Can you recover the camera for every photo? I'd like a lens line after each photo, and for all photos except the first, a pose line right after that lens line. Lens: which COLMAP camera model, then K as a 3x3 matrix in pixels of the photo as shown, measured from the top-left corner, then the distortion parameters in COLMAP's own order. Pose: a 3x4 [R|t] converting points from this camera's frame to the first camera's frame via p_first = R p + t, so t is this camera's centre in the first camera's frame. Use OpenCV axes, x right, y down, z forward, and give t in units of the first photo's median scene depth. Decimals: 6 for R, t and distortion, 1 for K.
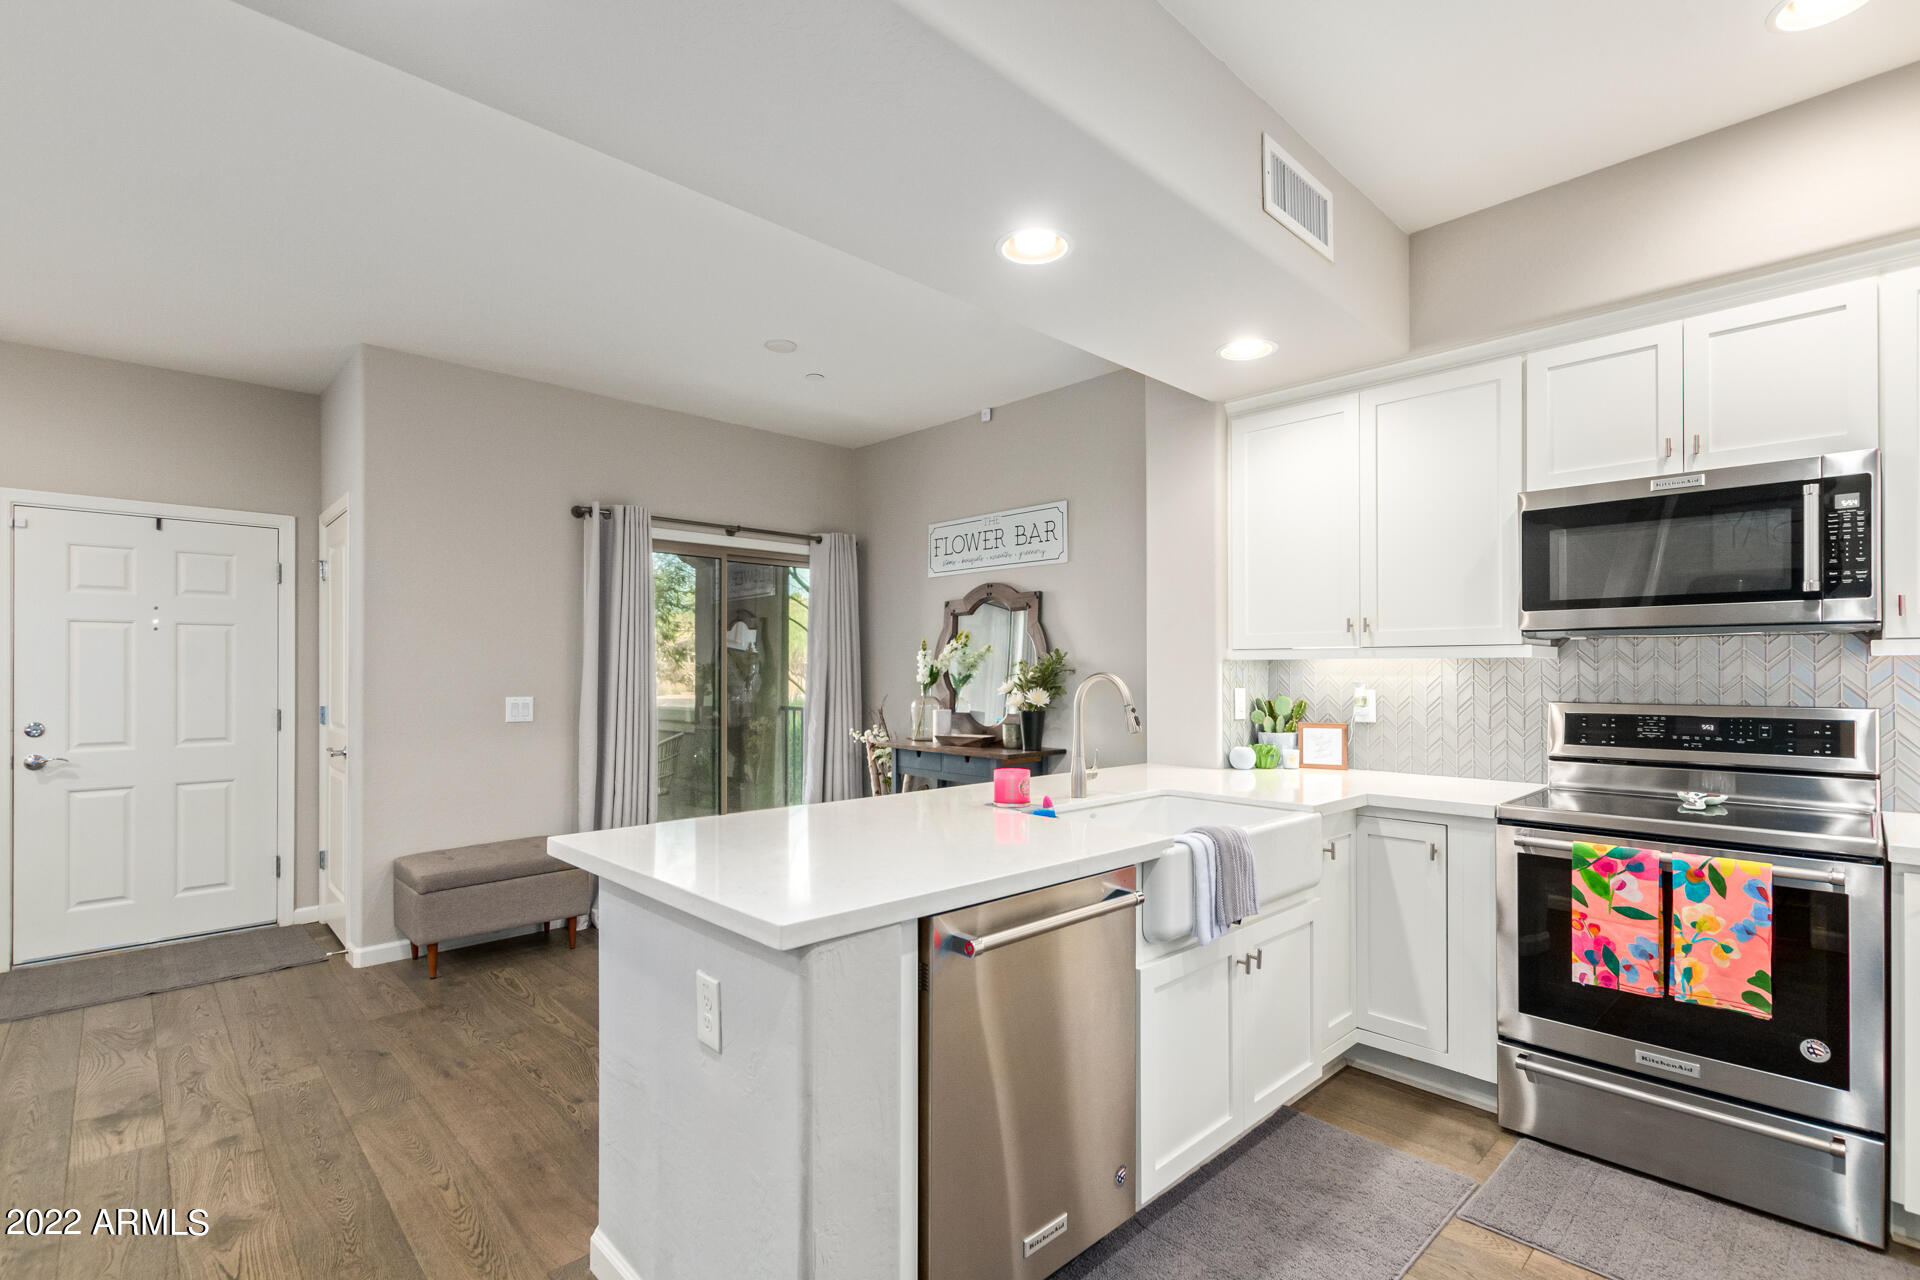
lens RADIAL K [[880.5, 0, 960.3], [0, 880.5, 656.1], [0, 0, 1]] dist [-0.030615, 0.004581]
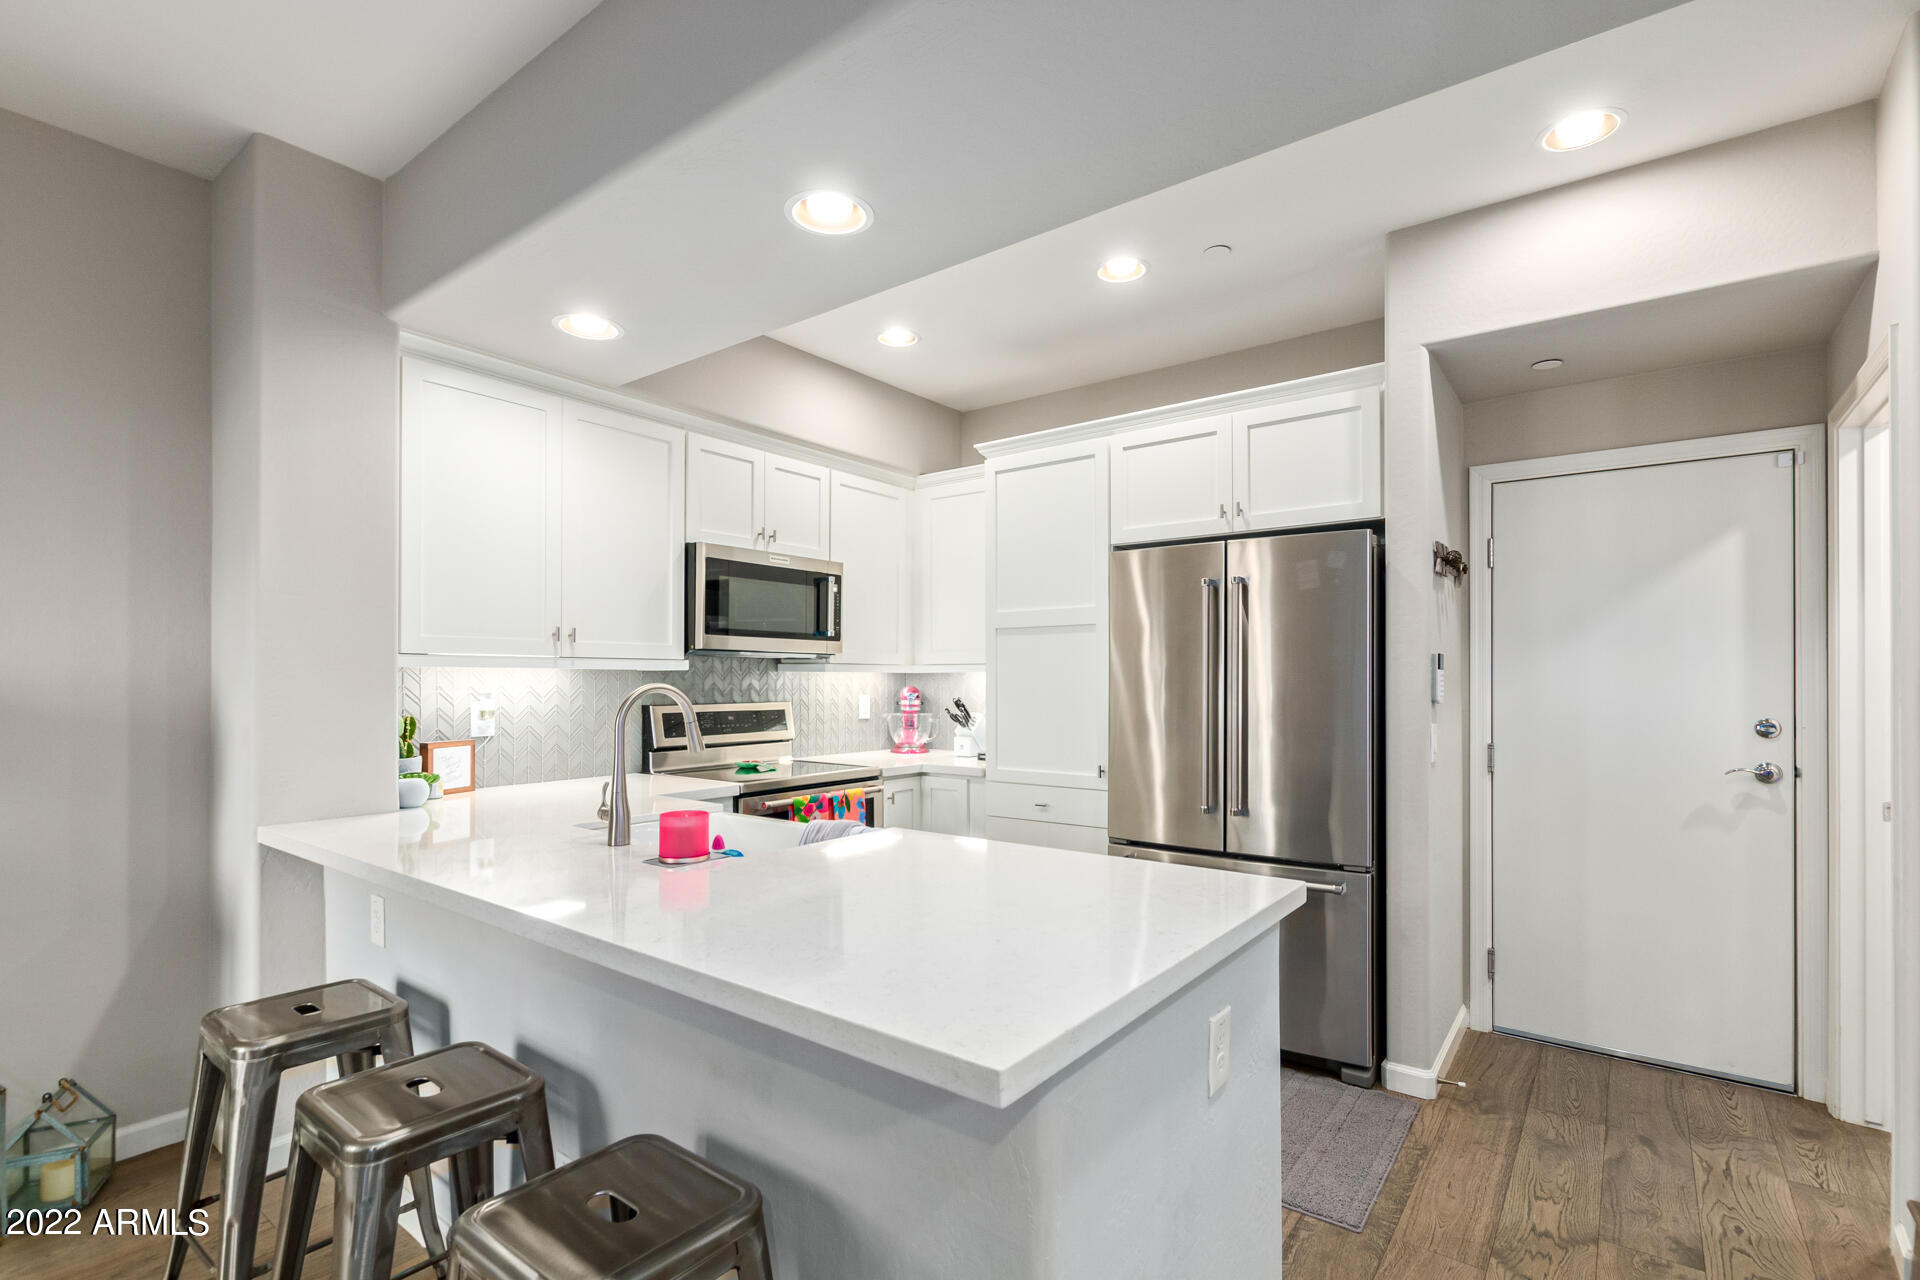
lens RADIAL K [[880.5, 0, 938.6], [0, 880.5, 666.9], [0, 0, 1]] dist [-0.030615, 0.004581]
pose [[-0.157666, 0.014604, 0.987384, -0.665986], [-0.013492, 0.999765, -0.016941, 0.013503], [-0.987400, -0.015992, -0.157432, 0.835907]]
